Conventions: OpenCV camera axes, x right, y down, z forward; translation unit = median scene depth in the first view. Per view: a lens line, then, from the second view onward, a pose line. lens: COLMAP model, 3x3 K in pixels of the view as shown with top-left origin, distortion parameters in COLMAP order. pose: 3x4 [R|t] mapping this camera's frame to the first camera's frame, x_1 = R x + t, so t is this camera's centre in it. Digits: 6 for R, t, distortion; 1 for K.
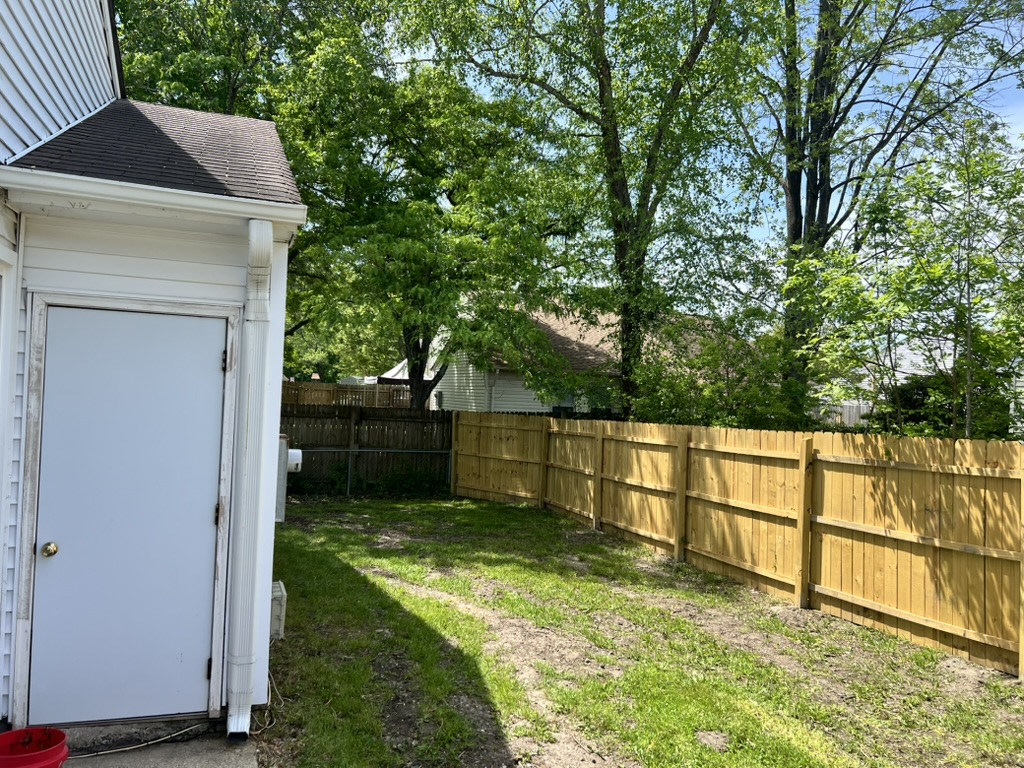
lens RADIAL K [[790.9, 0, 514.2], [0, 790.9, 374.4], [0, 0, 1]] dist [0.012530, -0.020214]
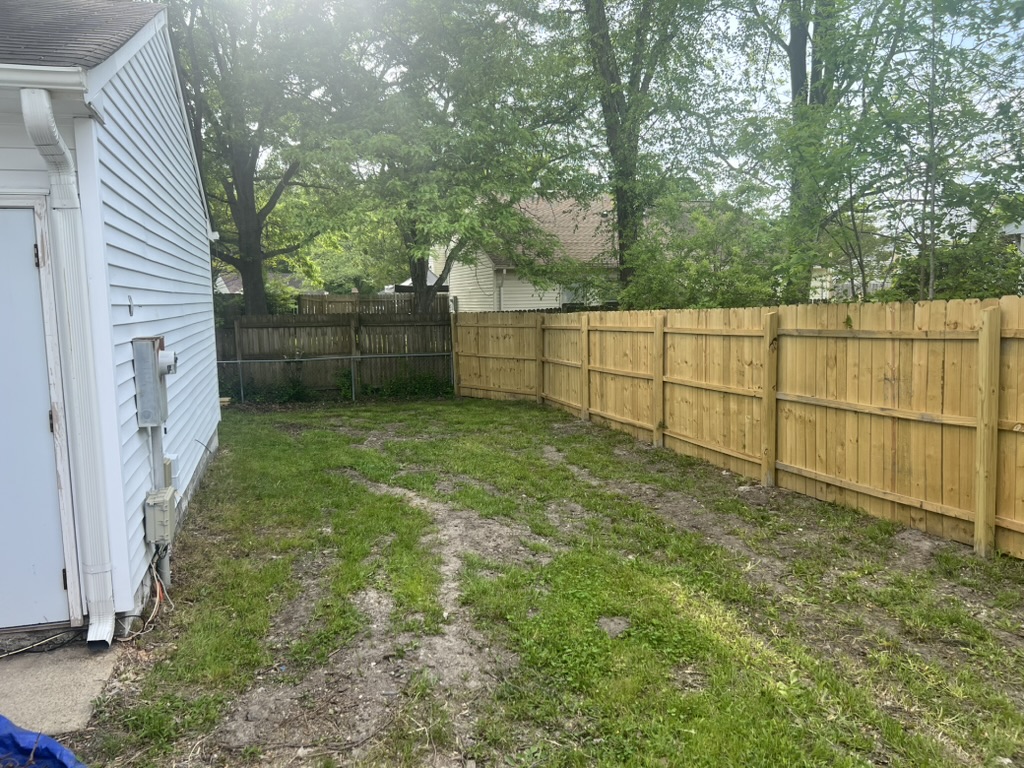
lens RADIAL K [[764.1, 0, 510.9], [0, 764.1, 388.9], [0, 0, 1]] dist [0.030834, -0.049520]
pose [[0.996782, -0.055580, -0.057759, 0.133765], [0.063272, 0.987952, 0.141237, 0.026906], [0.049213, -0.144437, 0.988289, 0.081230]]
